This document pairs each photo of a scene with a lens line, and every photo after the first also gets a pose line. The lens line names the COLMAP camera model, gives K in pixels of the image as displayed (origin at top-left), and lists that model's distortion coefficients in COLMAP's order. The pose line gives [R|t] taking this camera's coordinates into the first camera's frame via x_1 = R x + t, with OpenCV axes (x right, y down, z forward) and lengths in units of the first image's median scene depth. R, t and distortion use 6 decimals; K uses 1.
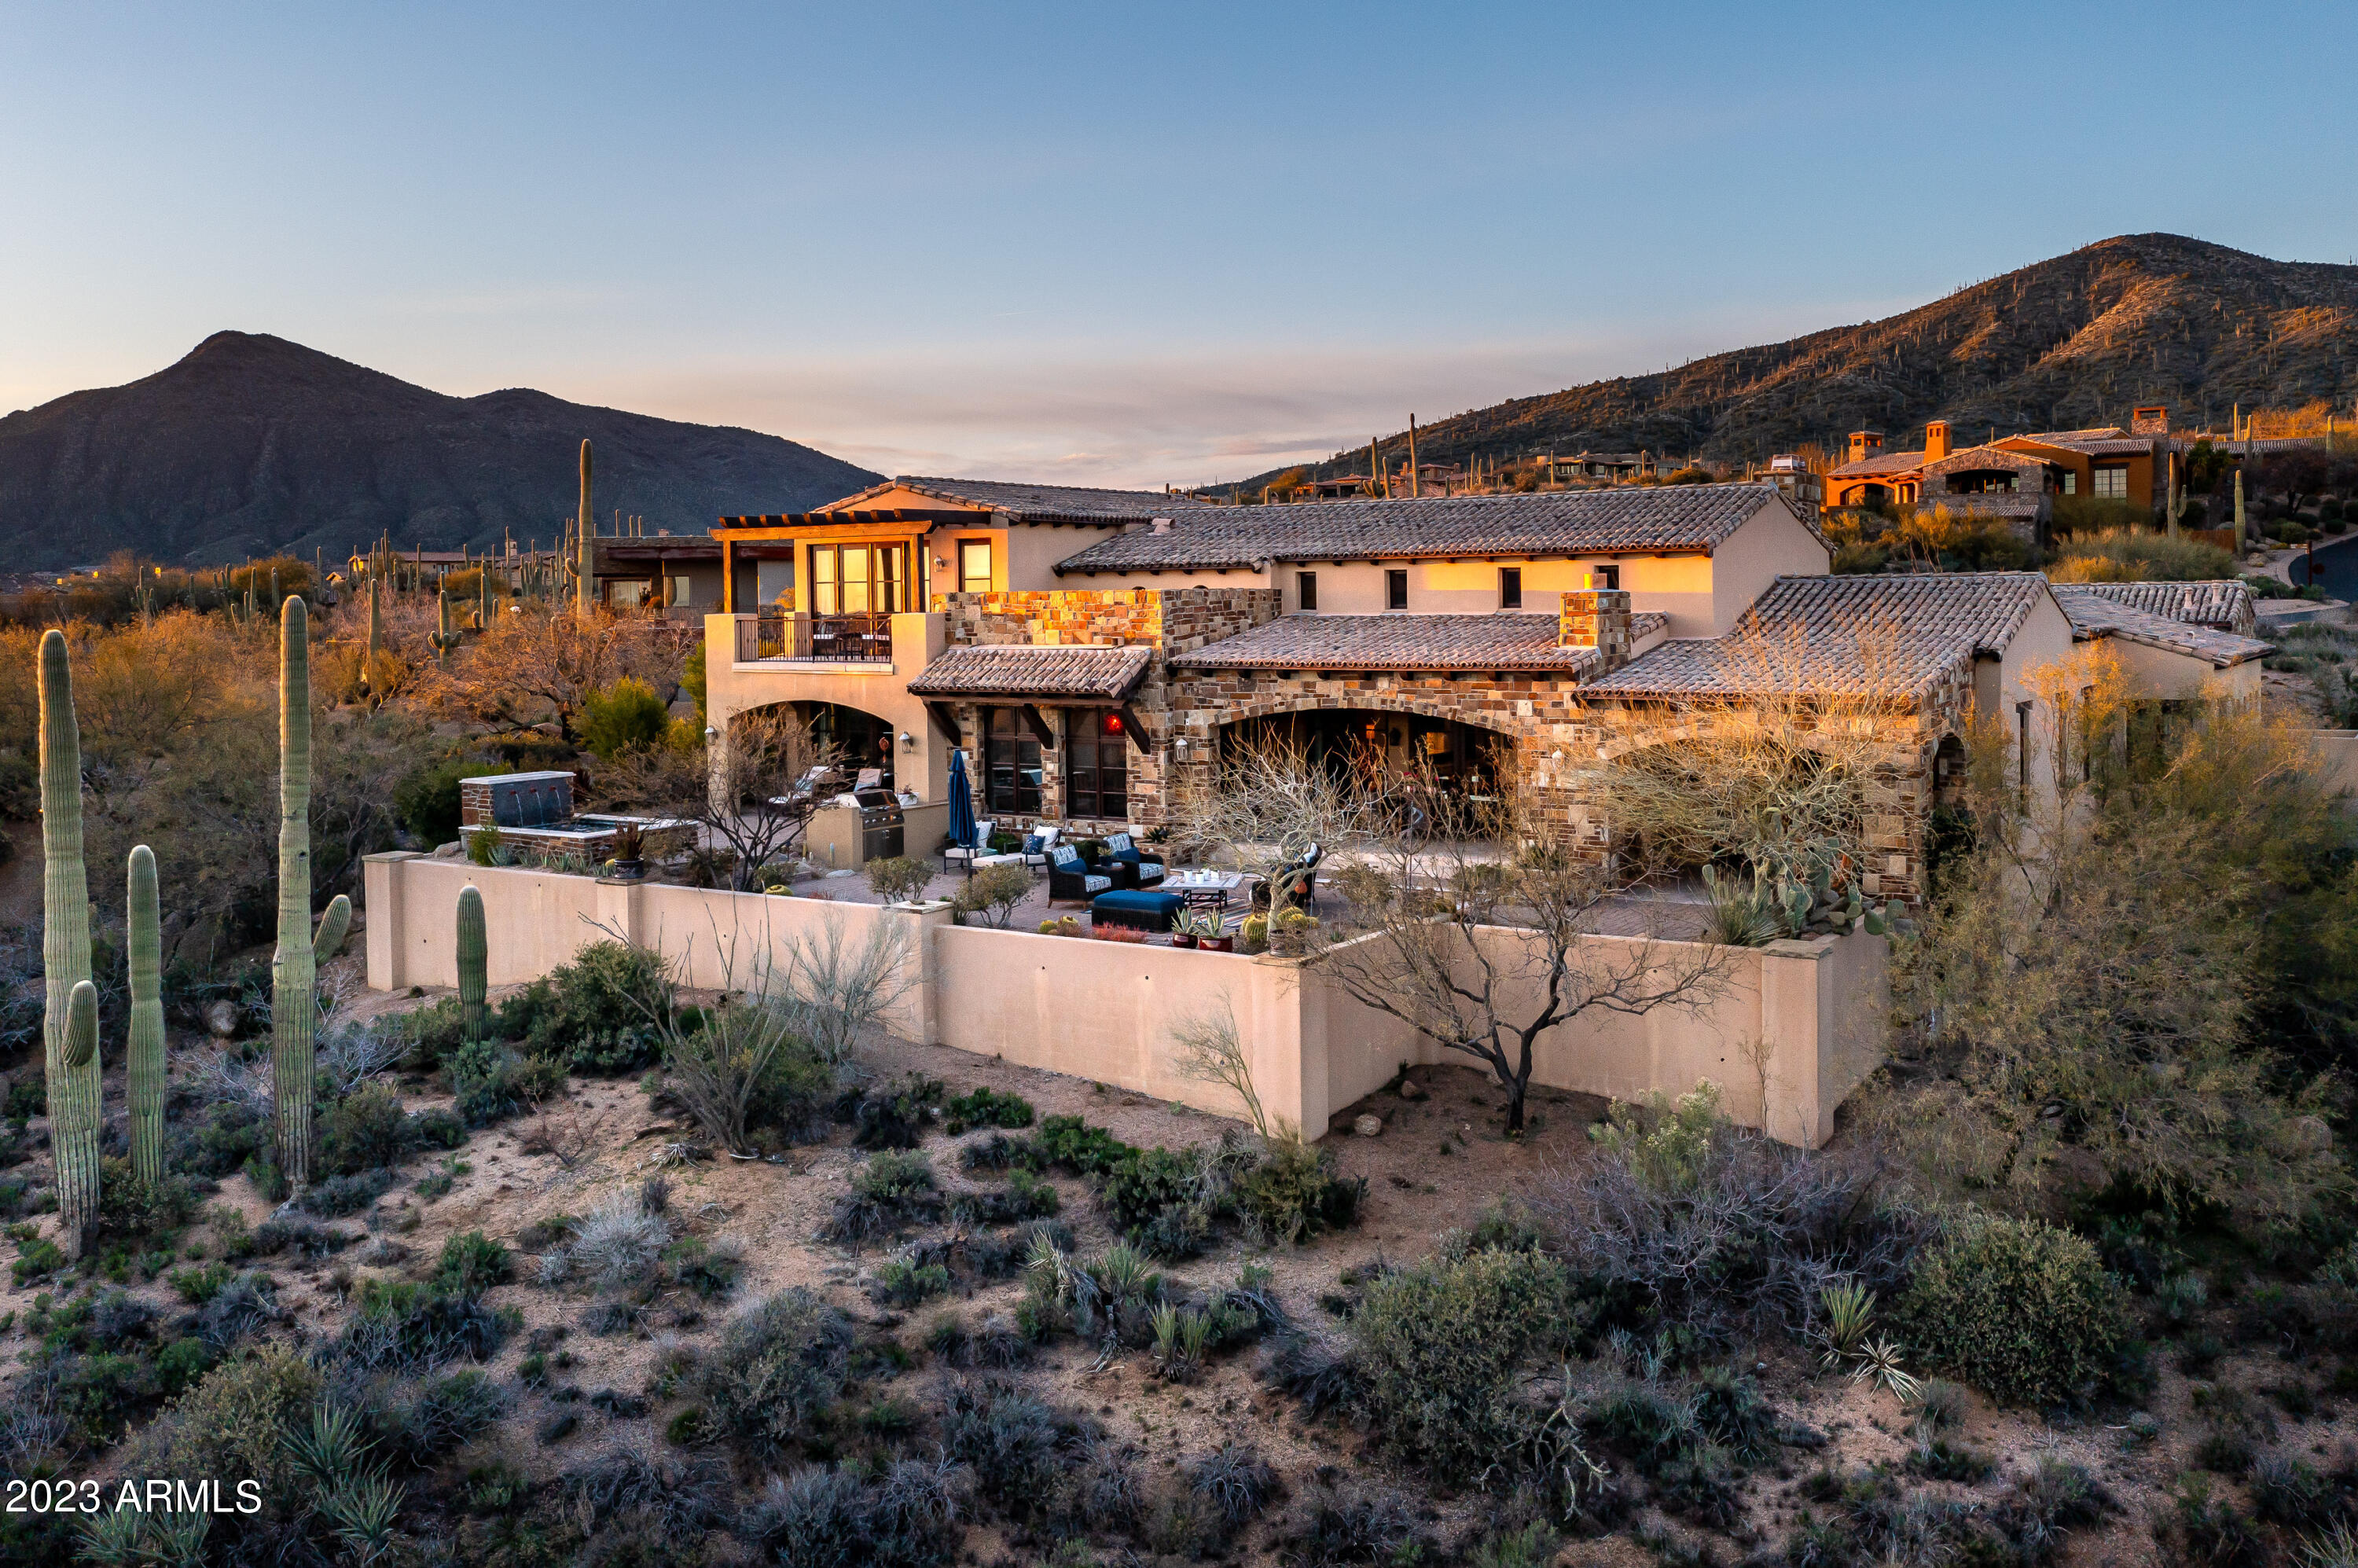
lens RADIAL K [[2033.6, 0, 1185.3], [0, 2033.6, 779.9], [0, 0, 1]] dist [-0.008427, 0.005938]
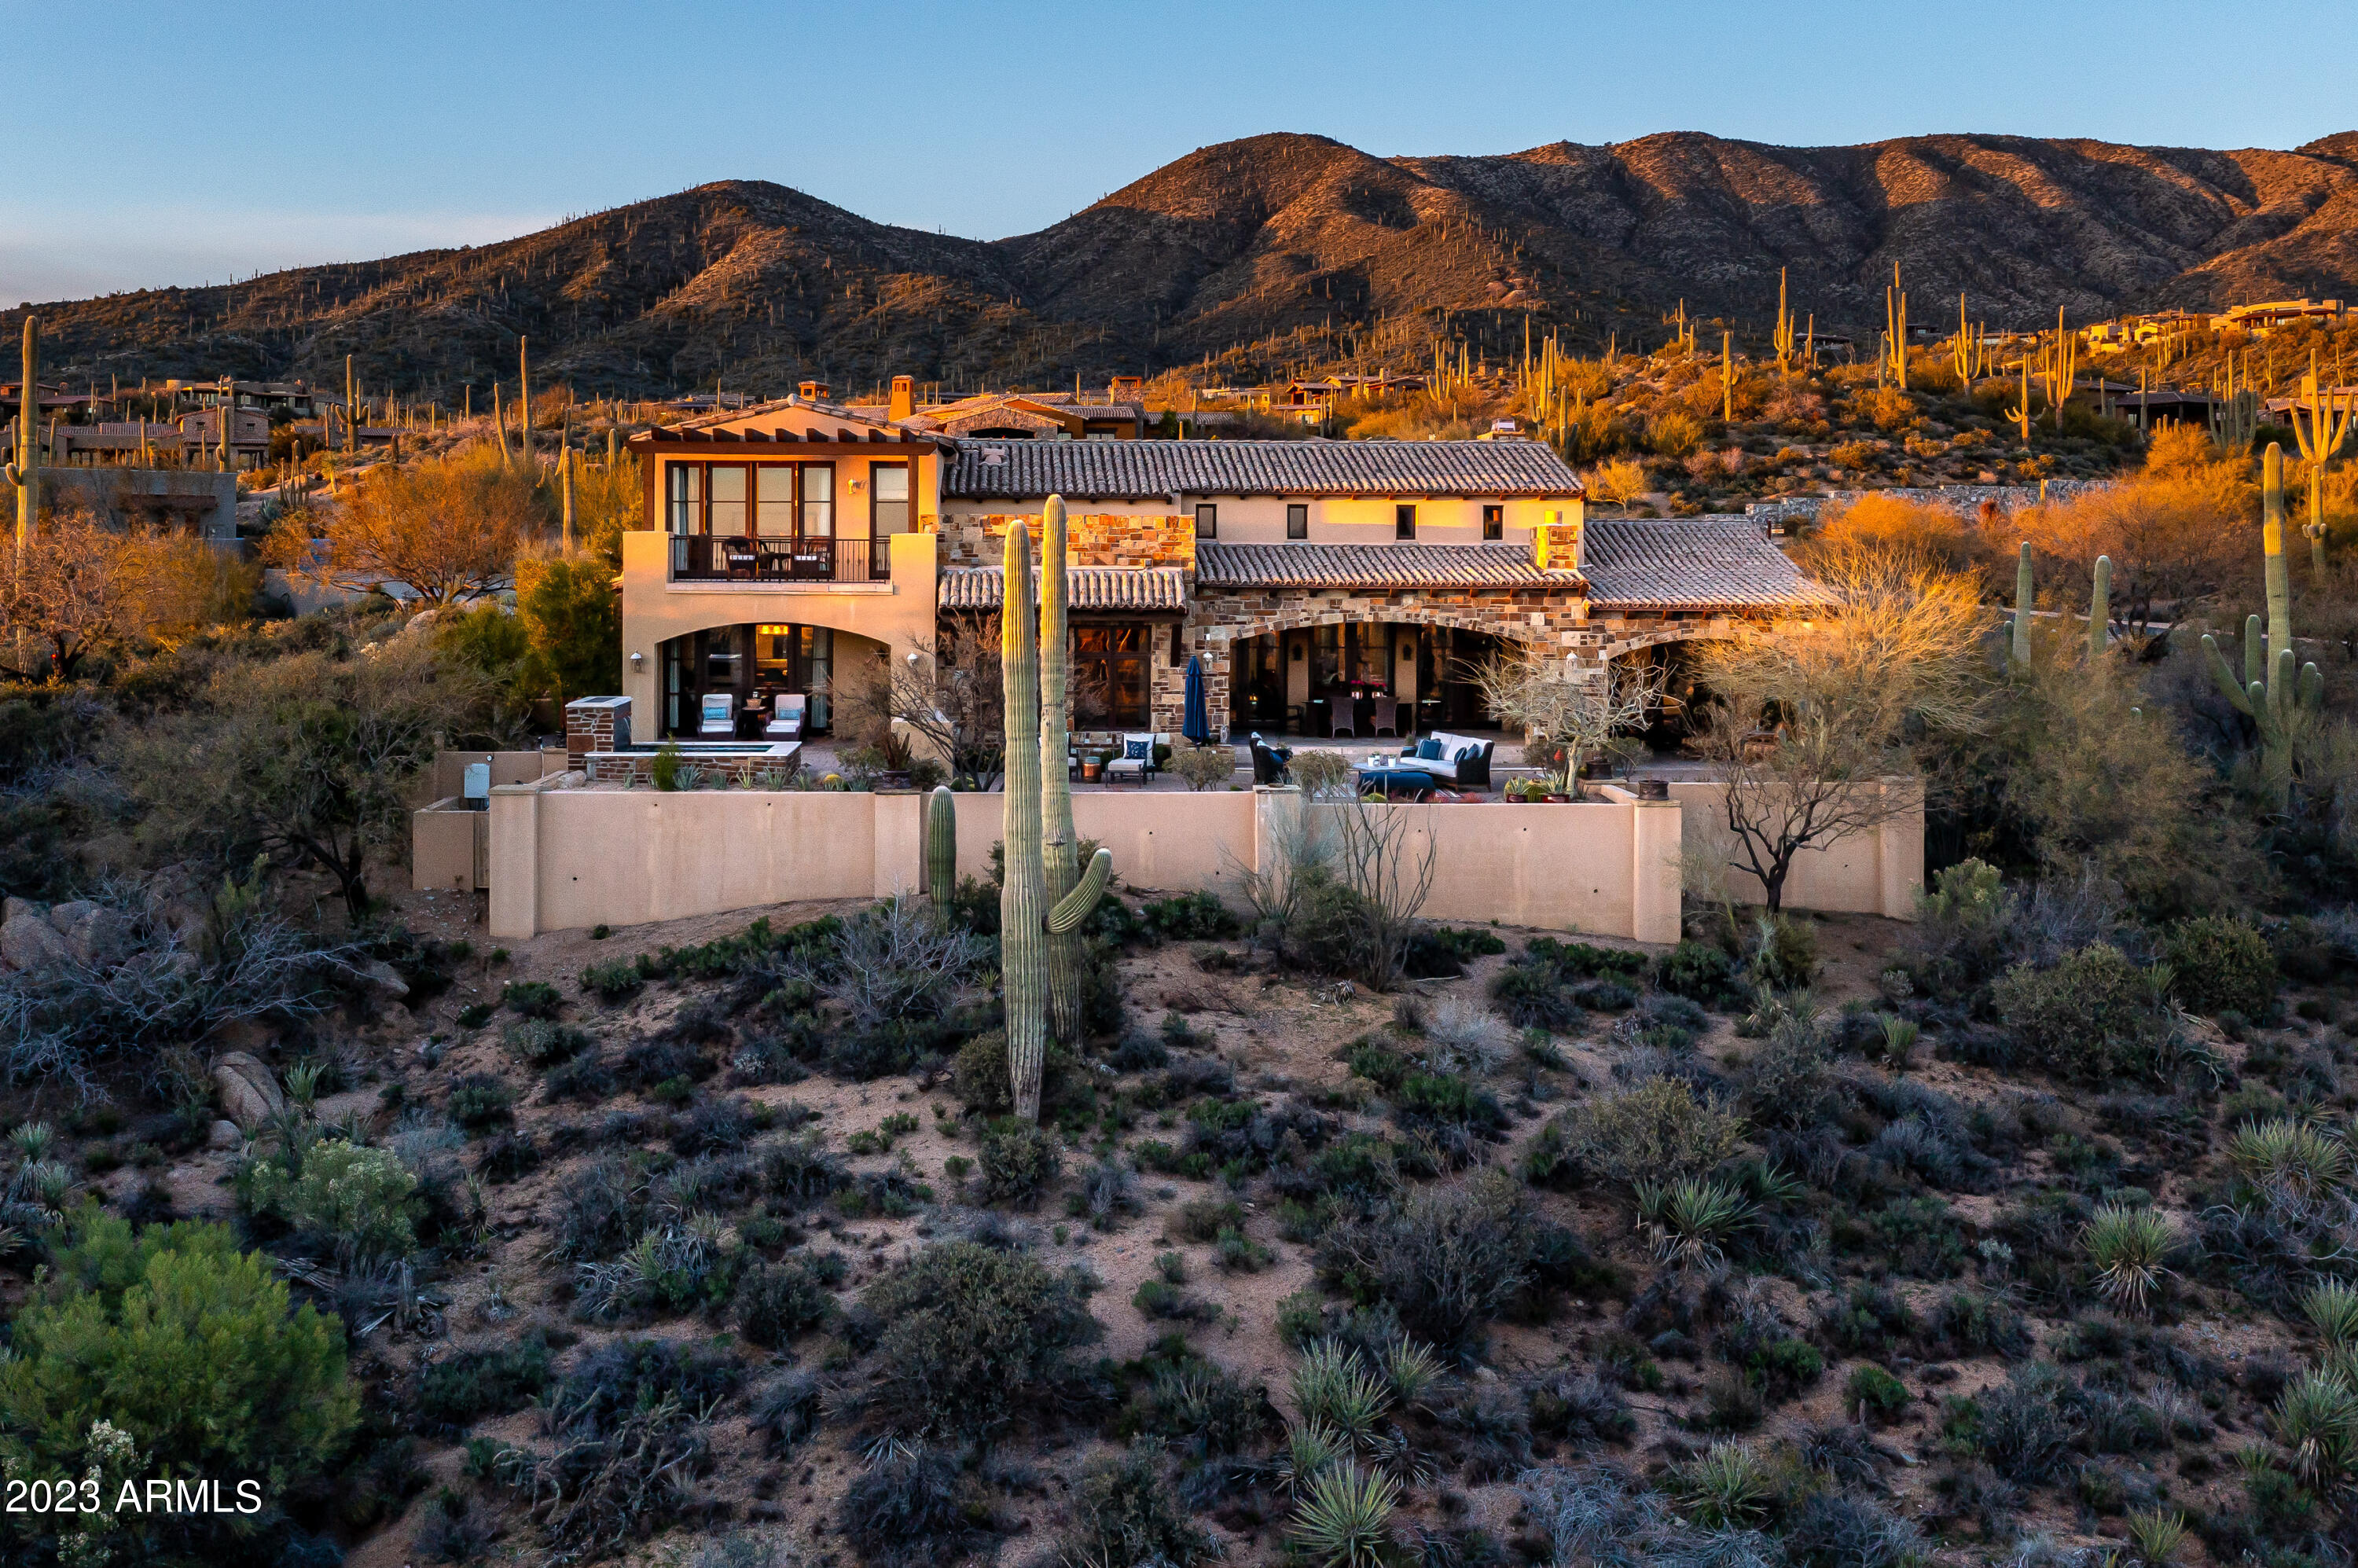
lens RADIAL K [[2452.0, 0, 1121.0], [0, 2452.0, 572.6], [0, 0, 1]] dist [-0.003733, 0.000000]
pose [[0.809627, 0.012706, 0.586807, -0.735419], [0.037738, 0.996570, -0.073647, 0.029364], [-0.585730, 0.081772, 0.806371, -0.035971]]
